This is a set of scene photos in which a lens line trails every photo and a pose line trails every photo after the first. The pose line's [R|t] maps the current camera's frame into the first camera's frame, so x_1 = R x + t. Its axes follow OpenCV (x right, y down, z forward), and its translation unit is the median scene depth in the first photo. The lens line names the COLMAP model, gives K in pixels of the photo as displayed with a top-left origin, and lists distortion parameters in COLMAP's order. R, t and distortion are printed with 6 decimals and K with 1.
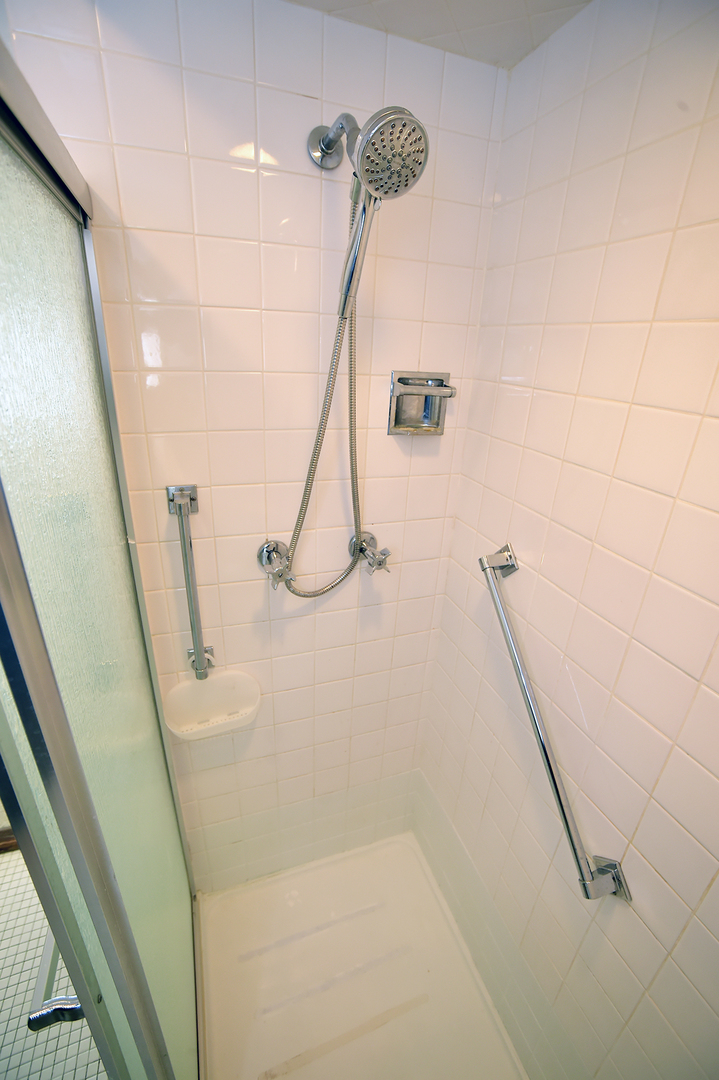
lens RADIAL K [[464.8, 0, 359.5], [0, 464.8, 540.0], [0, 0, 1]] dist [-0.064580, 0.022553]
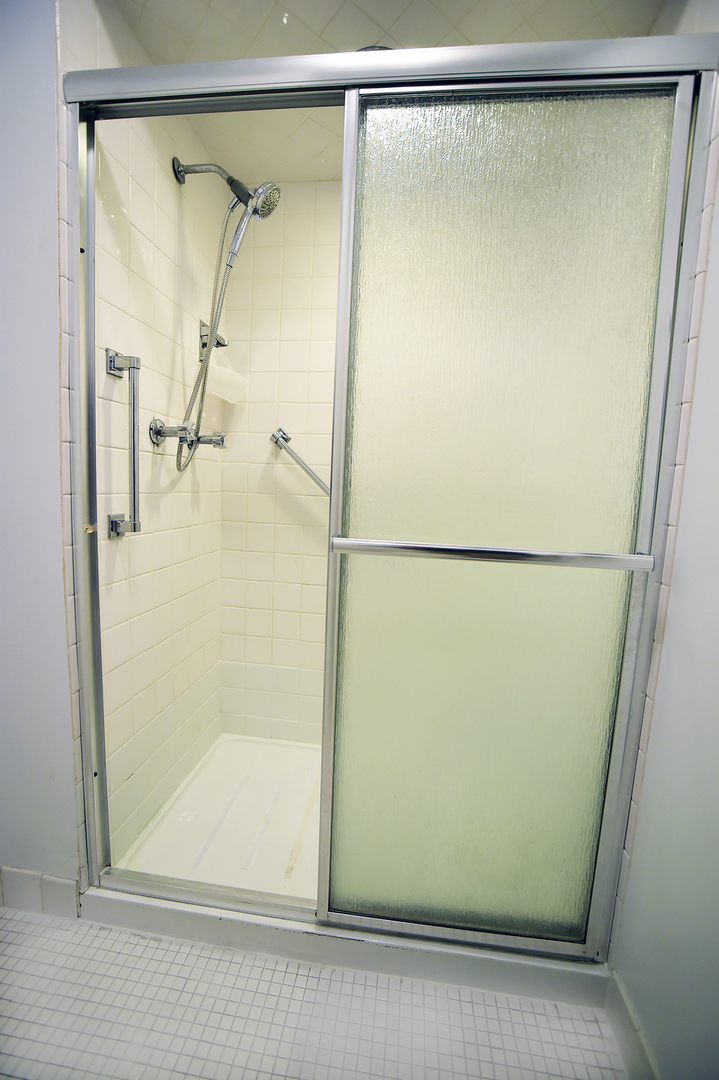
lens RADIAL K [[464.8, 0, 359.5], [0, 464.8, 540.0], [0, 0, 1]] dist [-0.064580, 0.022553]
pose [[0.446508, -0.123984, 0.886148, -1.033354], [0.331411, 0.942834, -0.035074, 0.512526], [-0.831142, 0.309340, 0.462073, 0.058845]]
